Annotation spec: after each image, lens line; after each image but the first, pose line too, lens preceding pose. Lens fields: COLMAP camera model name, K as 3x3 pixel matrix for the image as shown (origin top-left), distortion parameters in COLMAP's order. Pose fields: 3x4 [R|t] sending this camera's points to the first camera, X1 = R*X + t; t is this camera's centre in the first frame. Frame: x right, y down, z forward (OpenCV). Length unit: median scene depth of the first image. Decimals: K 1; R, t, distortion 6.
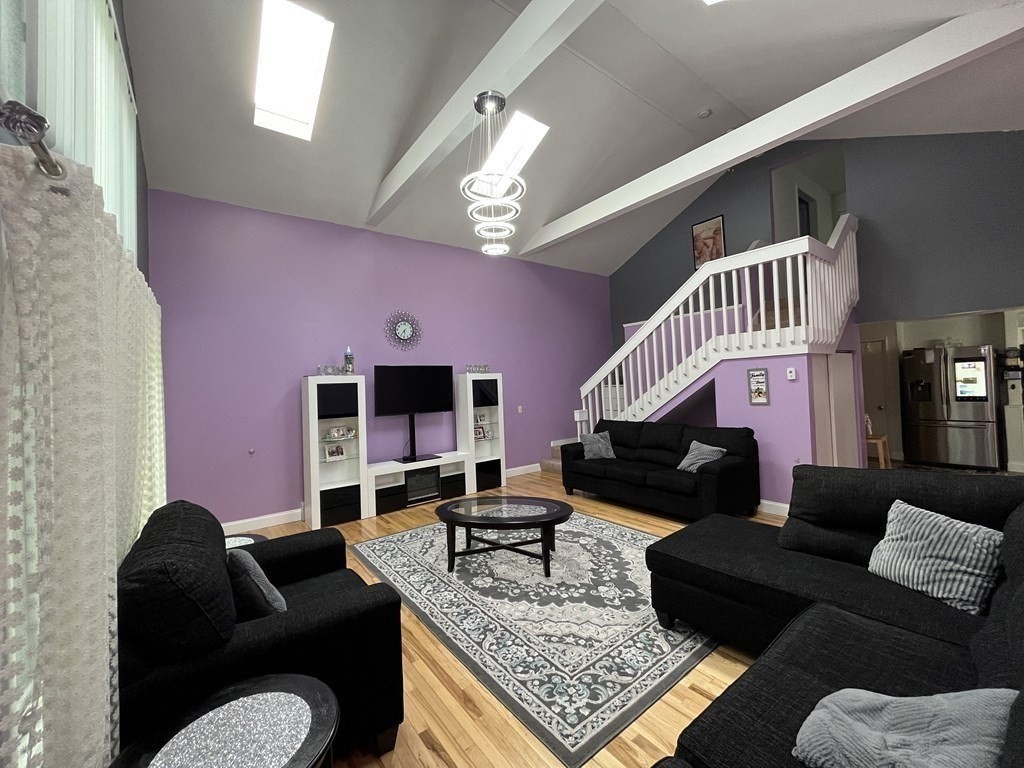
lens RADIAL K [[412.2, 0, 513.3], [0, 412.2, 380.4], [0, 0, 1]] dist [-0.005393, 0.000088]
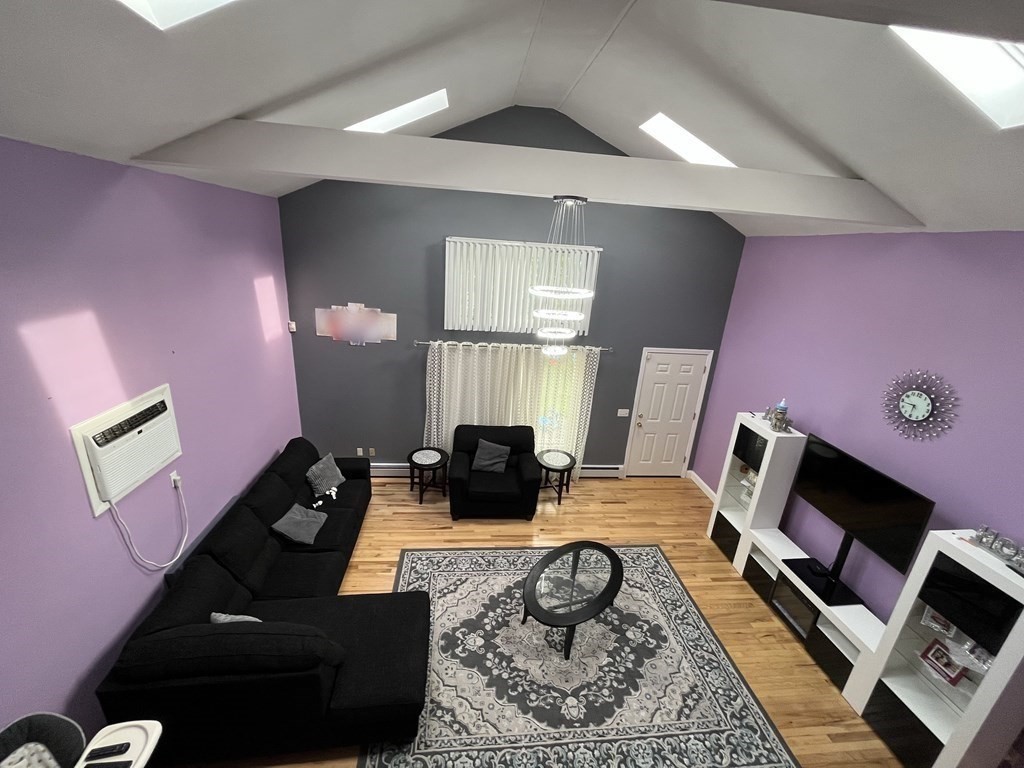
lens RADIAL K [[412.2, 0, 512.1], [0, 412.2, 380.5], [0, 0, 1]] dist [-0.005393, 0.000088]
pose [[-0.529384, 0.270311, -0.804167, 0.898224], [-0.031582, 0.940947, 0.337078, -0.606042], [0.847794, 0.203841, -0.489586, 1.457031]]
